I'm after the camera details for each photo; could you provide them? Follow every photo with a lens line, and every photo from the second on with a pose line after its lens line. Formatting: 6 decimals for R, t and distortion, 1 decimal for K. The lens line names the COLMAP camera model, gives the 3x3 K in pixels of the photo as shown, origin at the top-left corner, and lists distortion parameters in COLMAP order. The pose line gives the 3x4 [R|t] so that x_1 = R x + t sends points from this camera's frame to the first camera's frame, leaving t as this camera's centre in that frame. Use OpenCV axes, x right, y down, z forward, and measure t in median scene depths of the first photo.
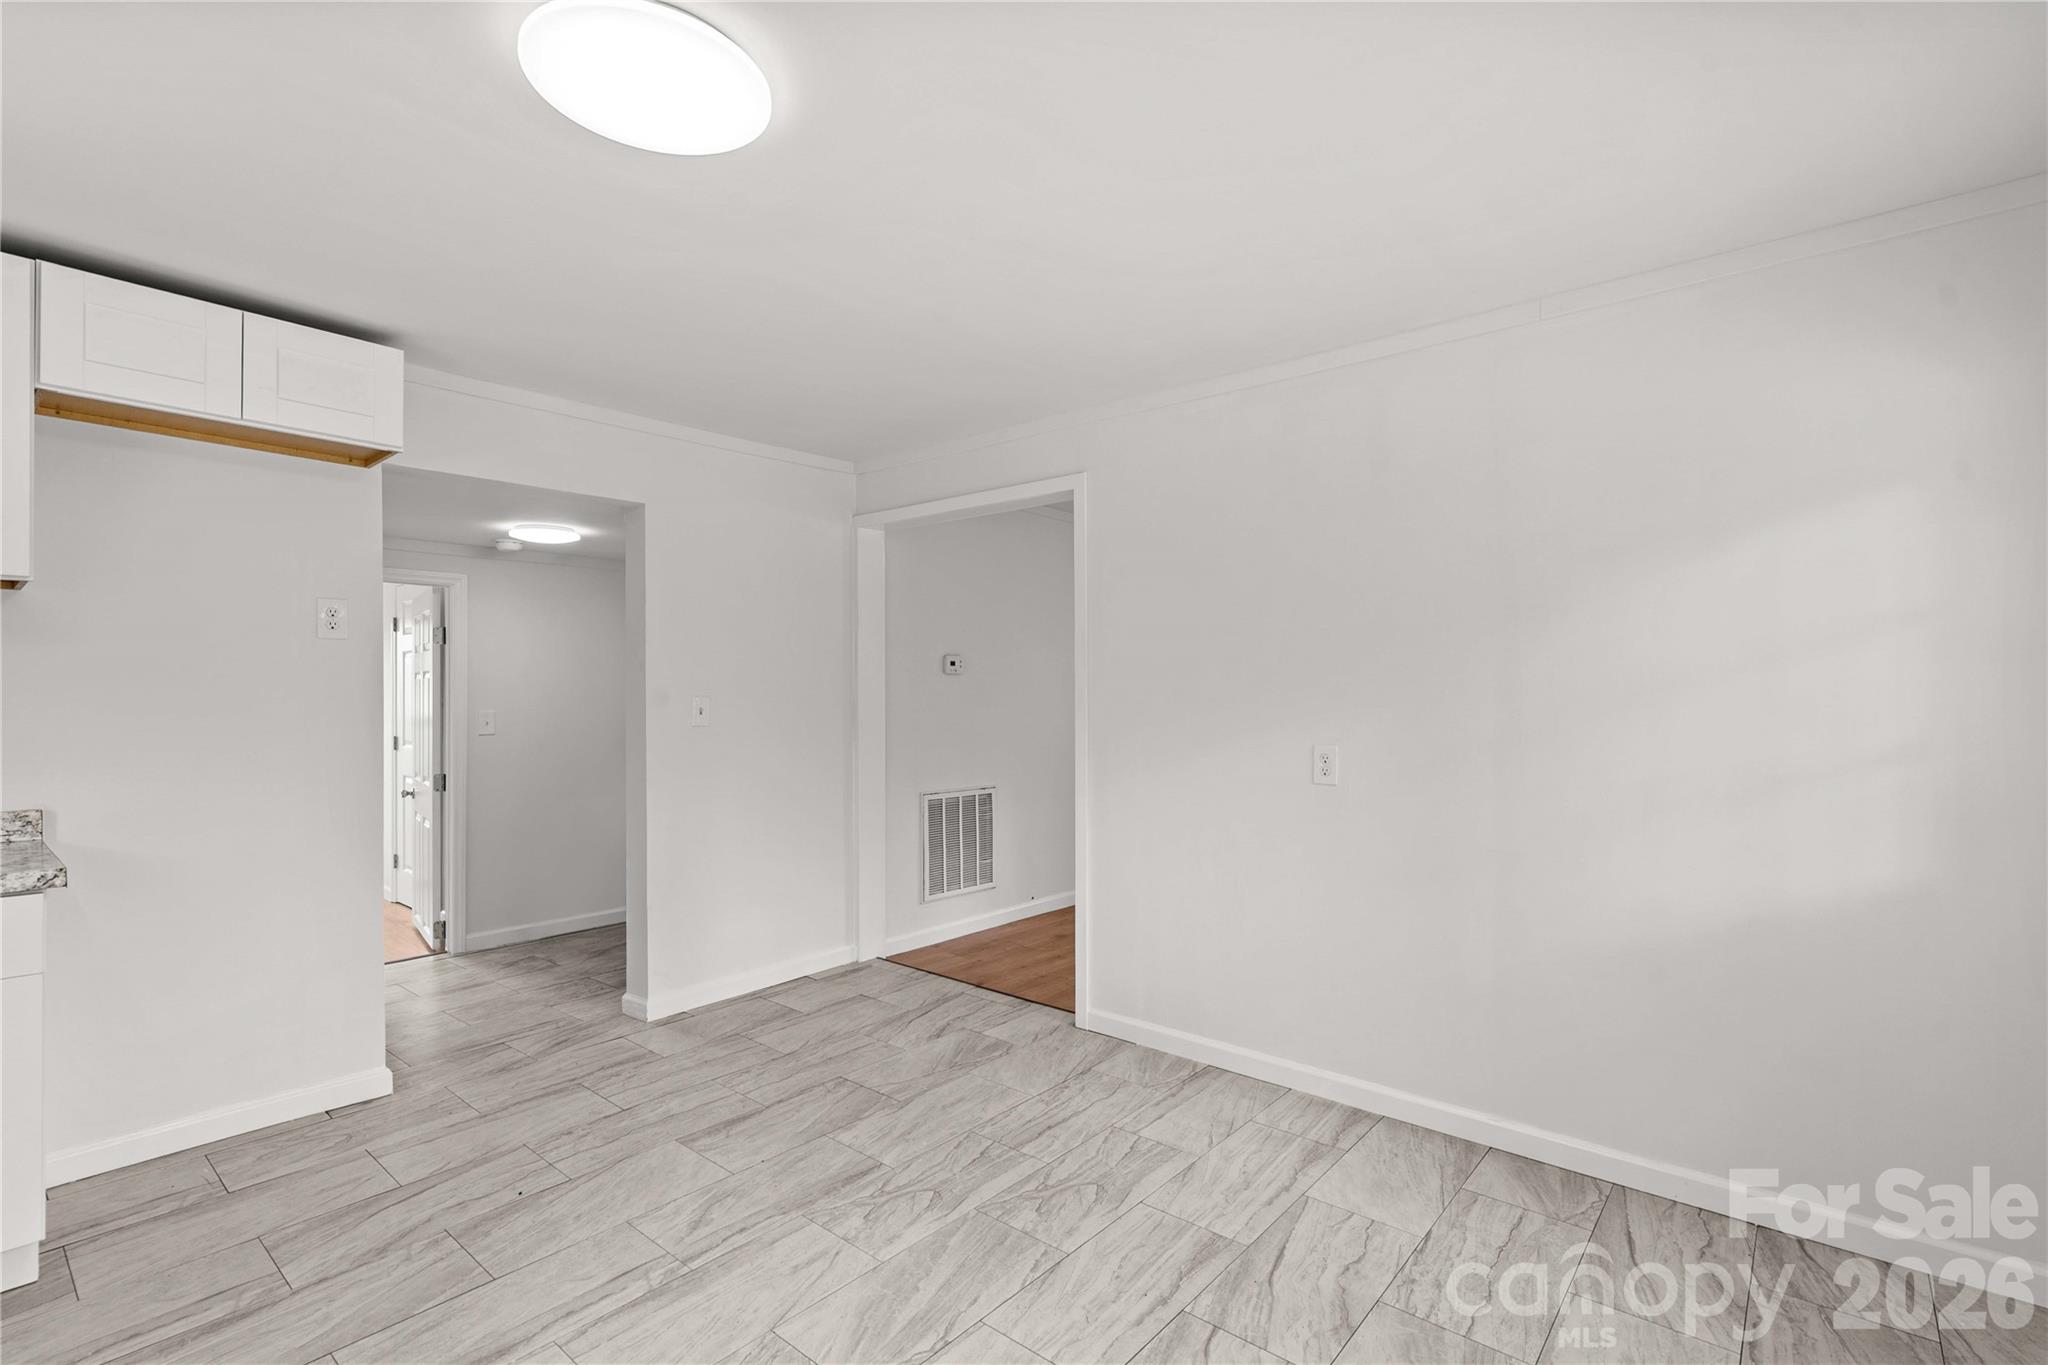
lens RADIAL K [[952.4, 0, 1028.1], [0, 952.4, 683.4], [0, 0, 1]] dist [-0.002034, 0.000376]
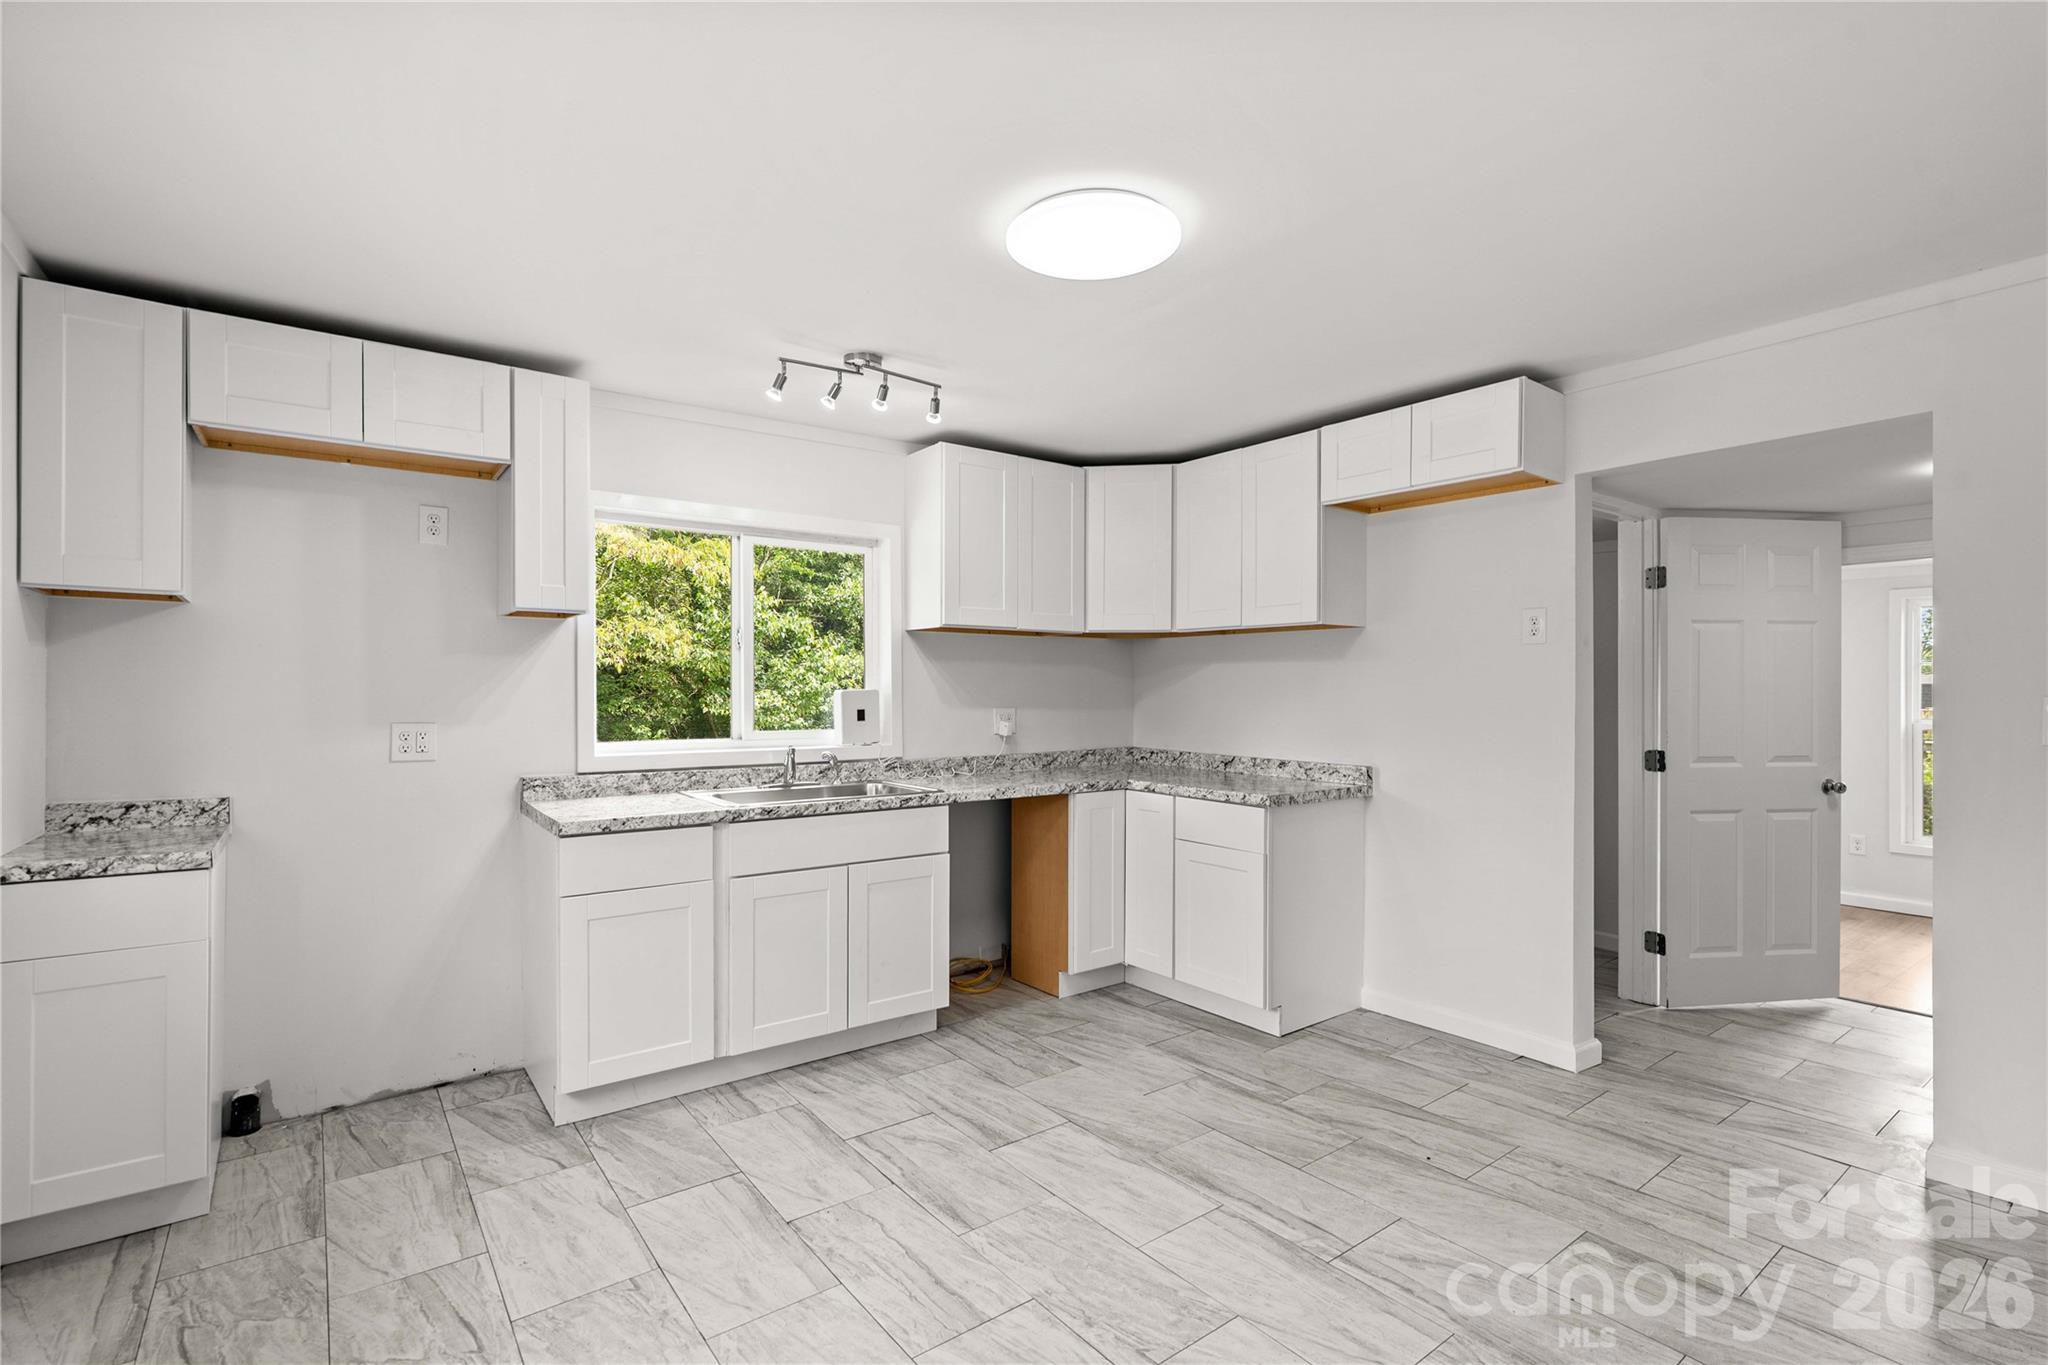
lens RADIAL K [[952.4, 0, 1025.0], [0, 952.4, 697.4], [0, 0, 1]] dist [-0.002034, 0.000376]
pose [[-0.217411, 0.006950, -0.976055, 0.654390], [0.007909, 0.999954, 0.005358, 0.006202], [0.976048, -0.006555, -0.217456, 0.847689]]
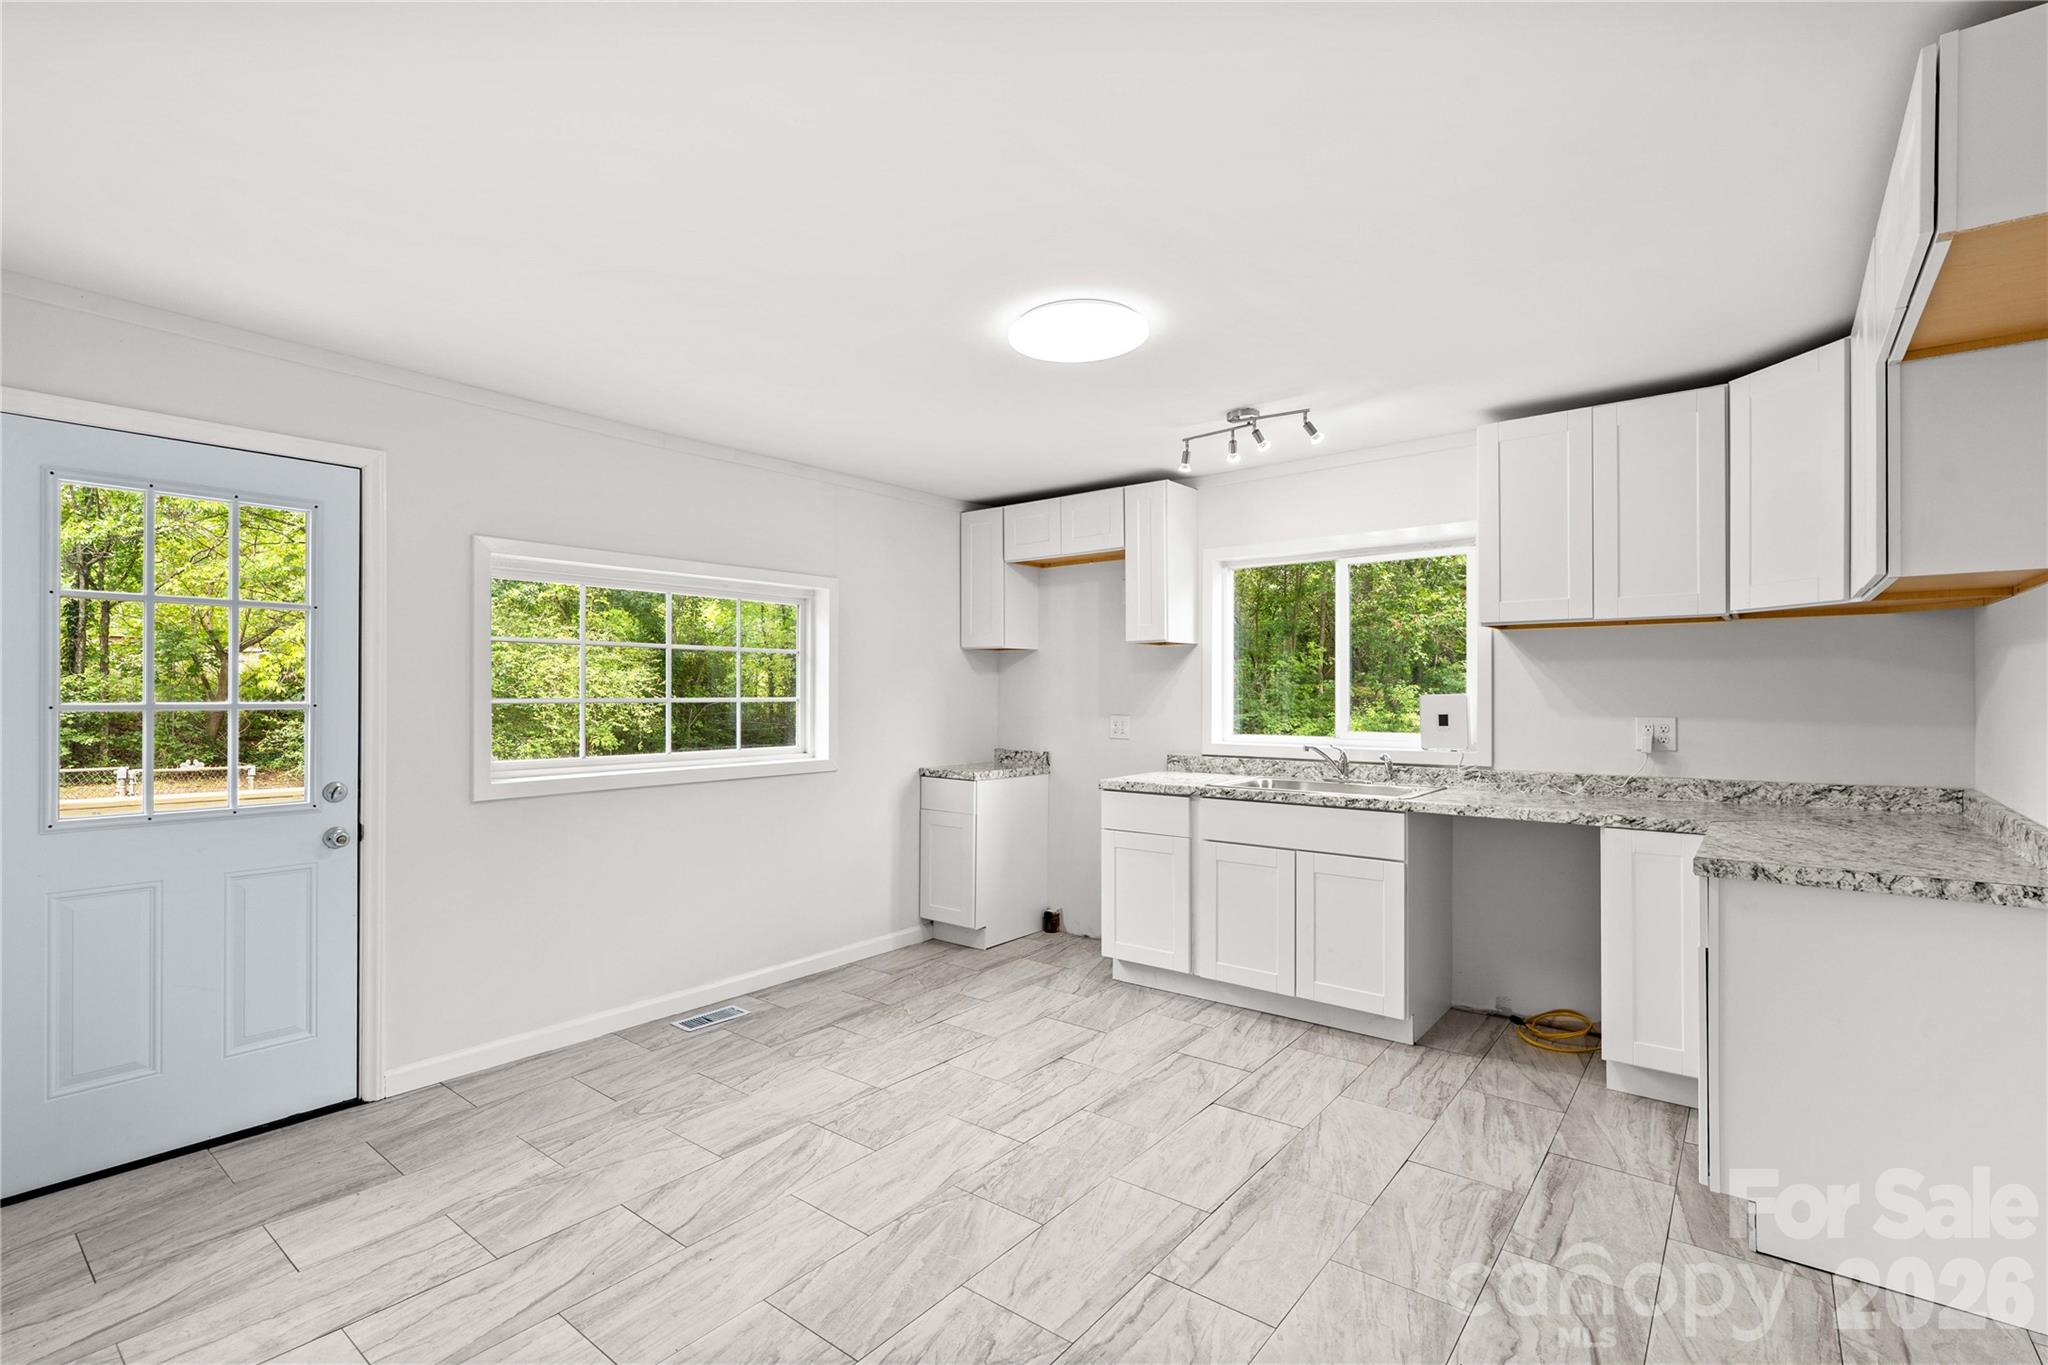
lens RADIAL K [[952.4, 0, 1023.6], [0, 952.4, 694.3], [0, 0, 1]] dist [-0.002034, 0.000376]
pose [[-0.999701, 0.000078, -0.024458, -0.182155], [0.000285, 0.999964, -0.008439, 0.013056], [0.024456, -0.008444, -0.999665, 1.870731]]
